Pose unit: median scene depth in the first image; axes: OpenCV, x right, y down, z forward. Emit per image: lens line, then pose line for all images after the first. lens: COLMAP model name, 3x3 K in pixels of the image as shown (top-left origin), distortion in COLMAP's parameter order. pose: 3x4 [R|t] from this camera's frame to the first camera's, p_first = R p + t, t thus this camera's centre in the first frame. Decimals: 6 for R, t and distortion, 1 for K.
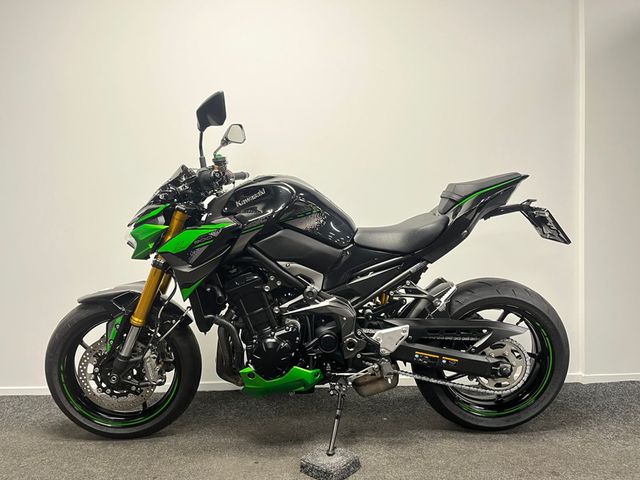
lens RADIAL K [[475.0, 0, 320.0], [0, 475.0, 240.0], [0, 0, 1]] dist [0.046644, -0.004528]
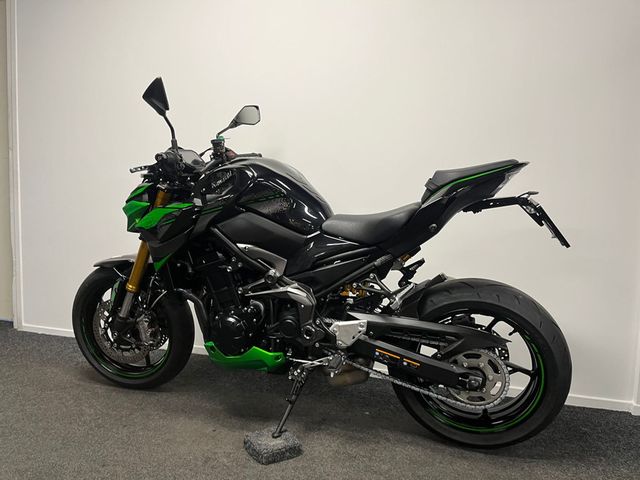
lens RADIAL K [[475.0, 0, 320.0], [0, 475.0, 240.0], [0, 0, 1]] dist [0.046644, -0.004528]
pose [[0.949959, 0.070597, -0.304293, 0.370424], [-0.054790, 0.996682, 0.060185, -0.031925], [0.307533, -0.040501, 0.950675, 0.078141]]
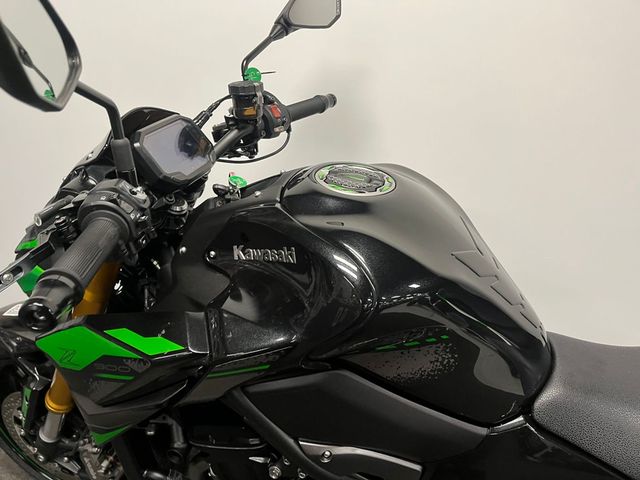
lens RADIAL K [[475.0, 0, 320.0], [0, 475.0, 240.0], [0, 0, 1]] dist [0.046644, -0.004528]
pose [[0.937612, 0.235690, -0.255604, -0.015542], [-0.128958, 0.918473, 0.373867, -0.233761], [0.322882, -0.317580, 0.891566, 0.679592]]
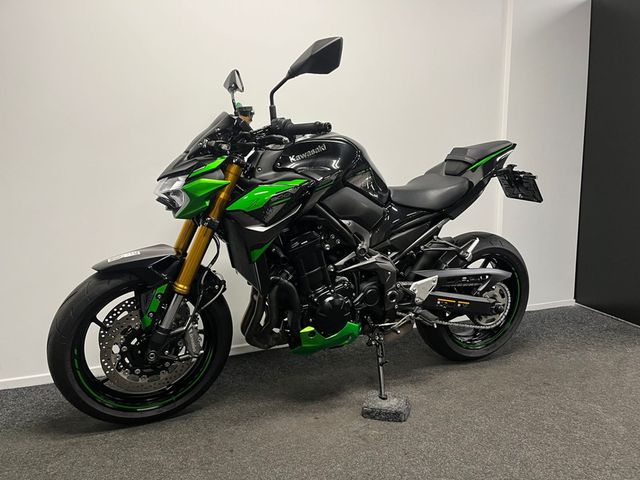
lens RADIAL K [[475.0, 0, 320.0], [0, 475.0, 240.0], [0, 0, 1]] dist [0.046644, -0.004528]
pose [[0.917911, -0.029070, 0.395719, -0.497565], [-0.001729, 0.997010, 0.077251, 0.010634], [-0.396782, -0.071594, 0.915117, 0.097581]]
